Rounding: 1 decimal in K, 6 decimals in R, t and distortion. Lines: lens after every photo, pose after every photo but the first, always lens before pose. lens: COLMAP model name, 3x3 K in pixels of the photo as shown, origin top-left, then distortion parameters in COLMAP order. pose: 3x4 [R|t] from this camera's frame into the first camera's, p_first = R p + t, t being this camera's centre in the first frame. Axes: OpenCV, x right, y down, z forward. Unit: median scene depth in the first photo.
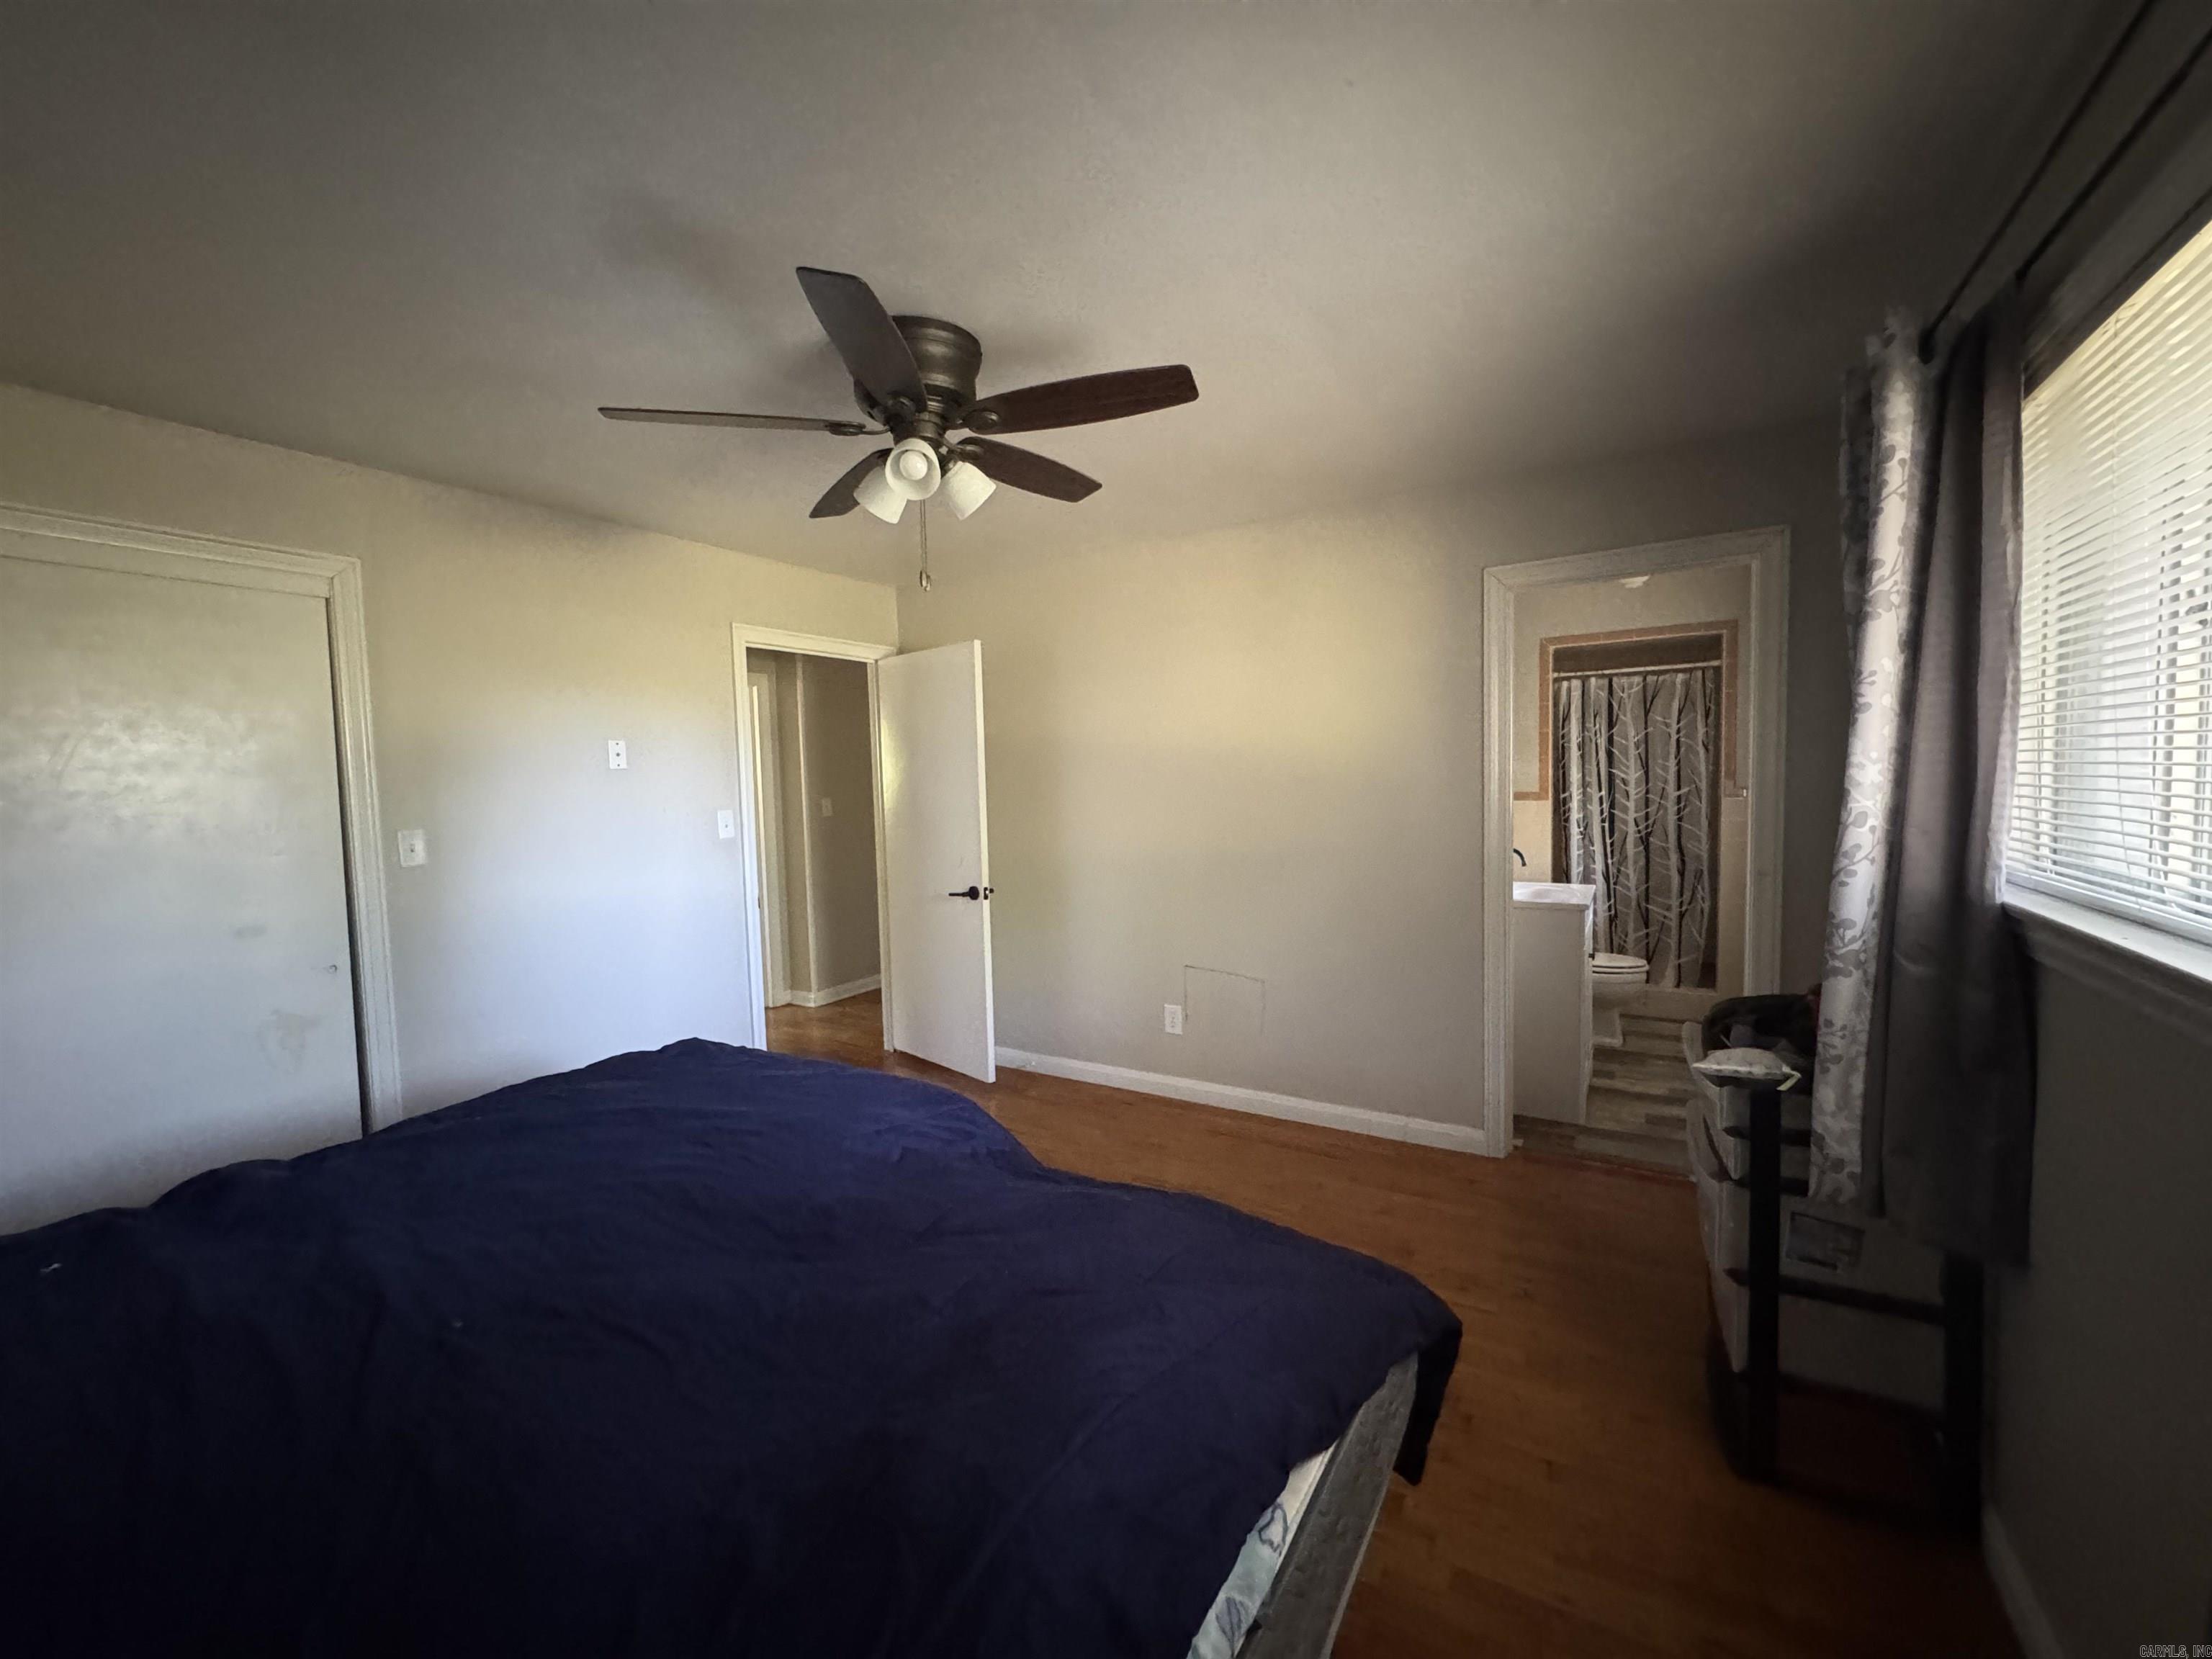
lens RADIAL K [[881.6, 0, 1105.7], [0, 881.6, 829.9], [0, 0, 1]] dist [-0.005678, 0.001002]
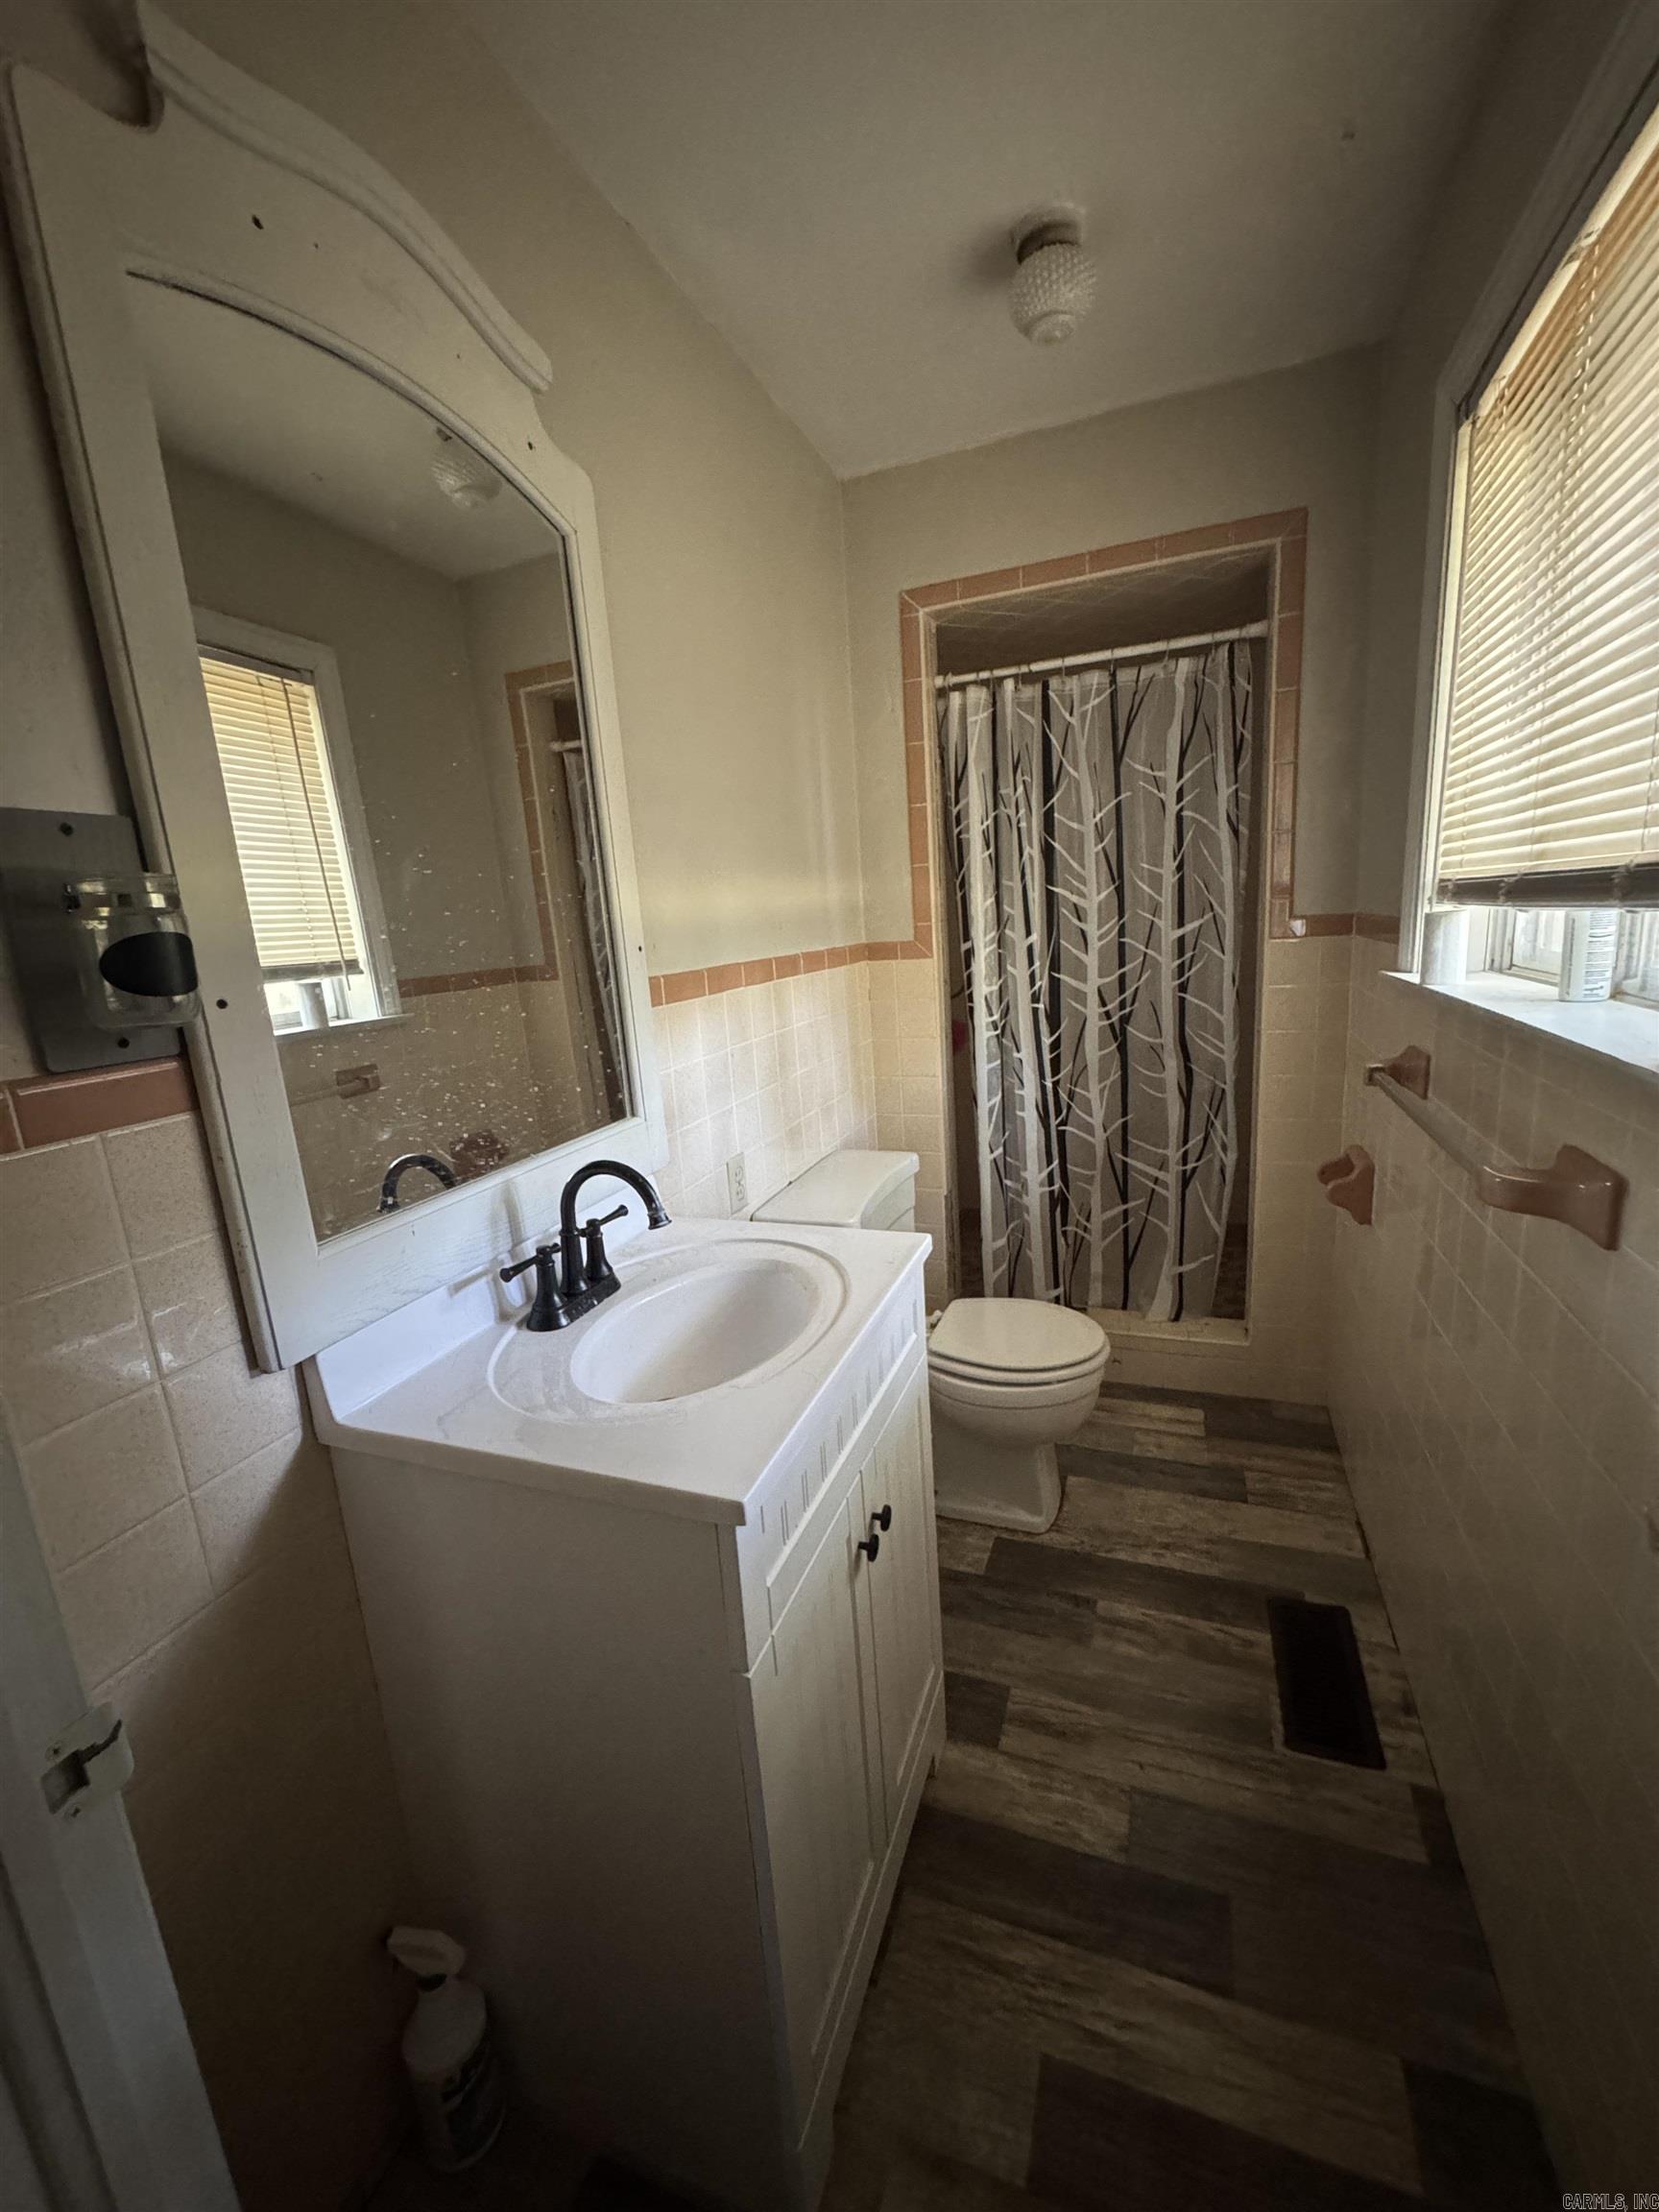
lens RADIAL K [[881.6, 0, 834.4], [0, 881.6, 1100.2], [0, 0, 1]] dist [-0.005678, 0.001002]
pose [[0.981649, -0.074550, 0.175522, 0.370253], [0.050117, 0.988920, 0.139733, -0.027475], [-0.183994, -0.128372, 0.974508, 0.548405]]
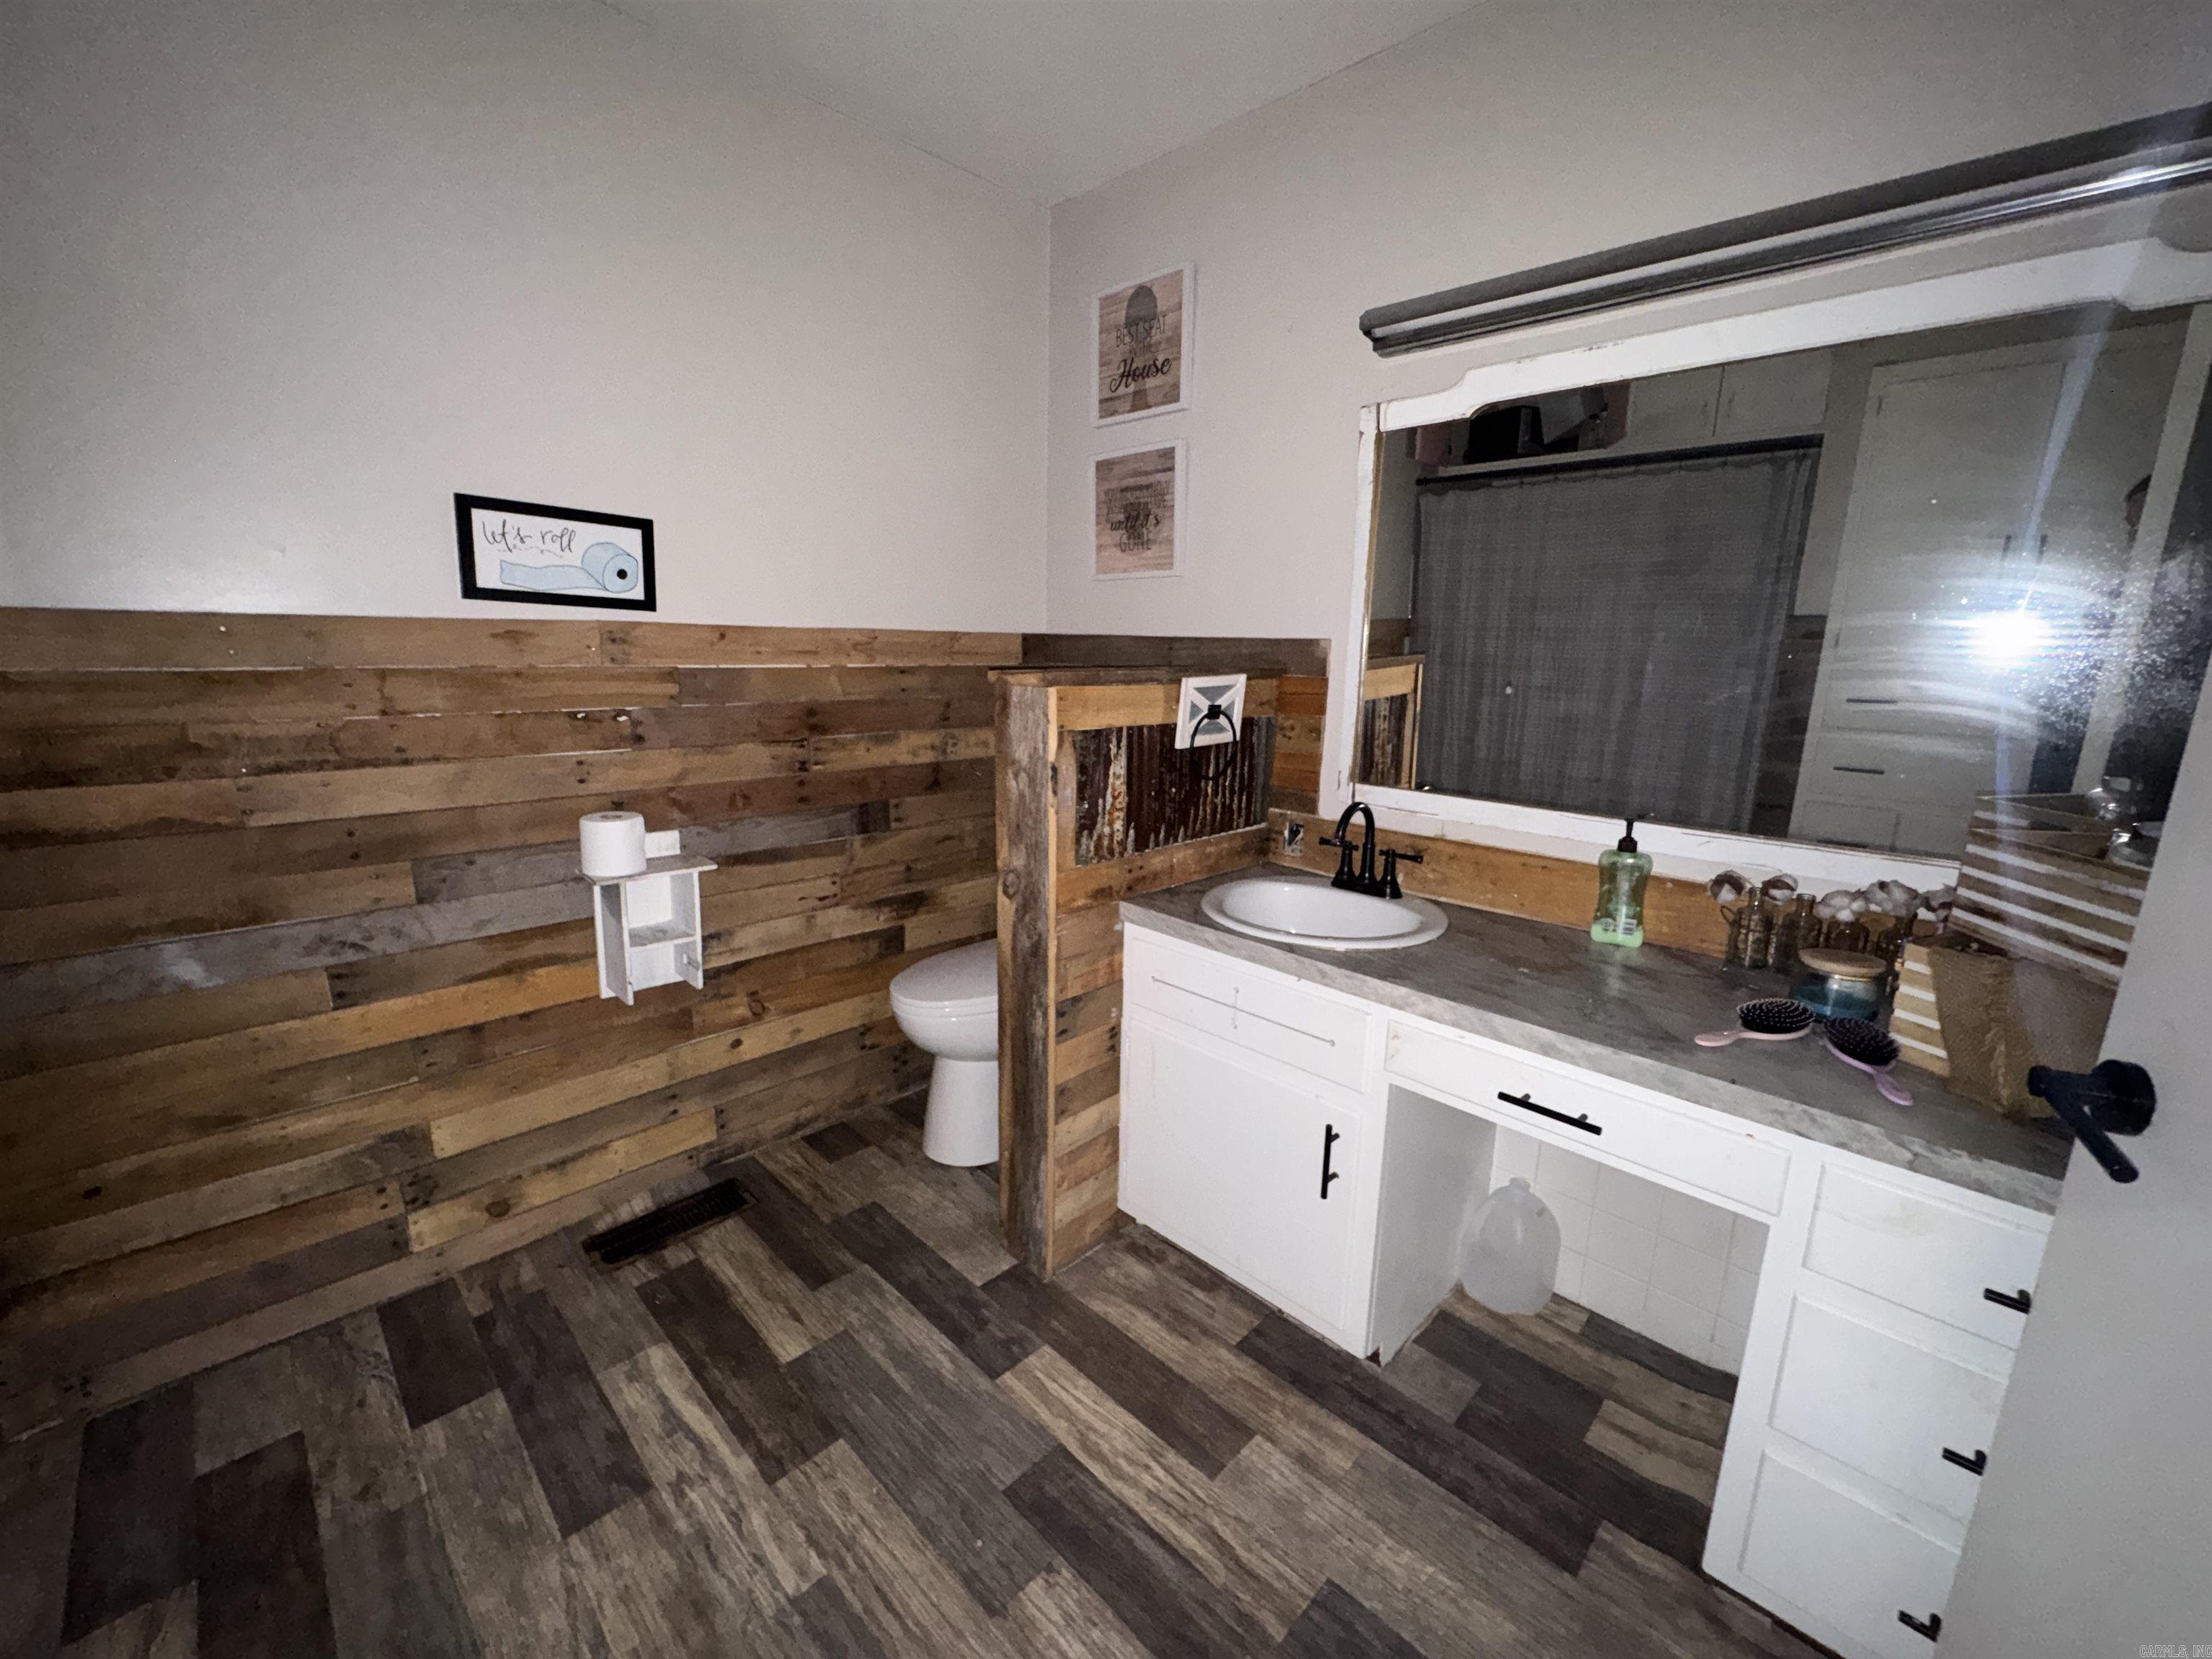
lens RADIAL K [[881.6, 0, 1094.8], [0, 881.6, 826.0], [0, 0, 1]] dist [-0.005678, 0.001002]
pose [[-0.975057, -0.025963, 0.220431, 0.420307], [0.031898, 0.966433, 0.254929, -0.038839], [-0.219650, 0.255602, -0.941500, 0.935474]]
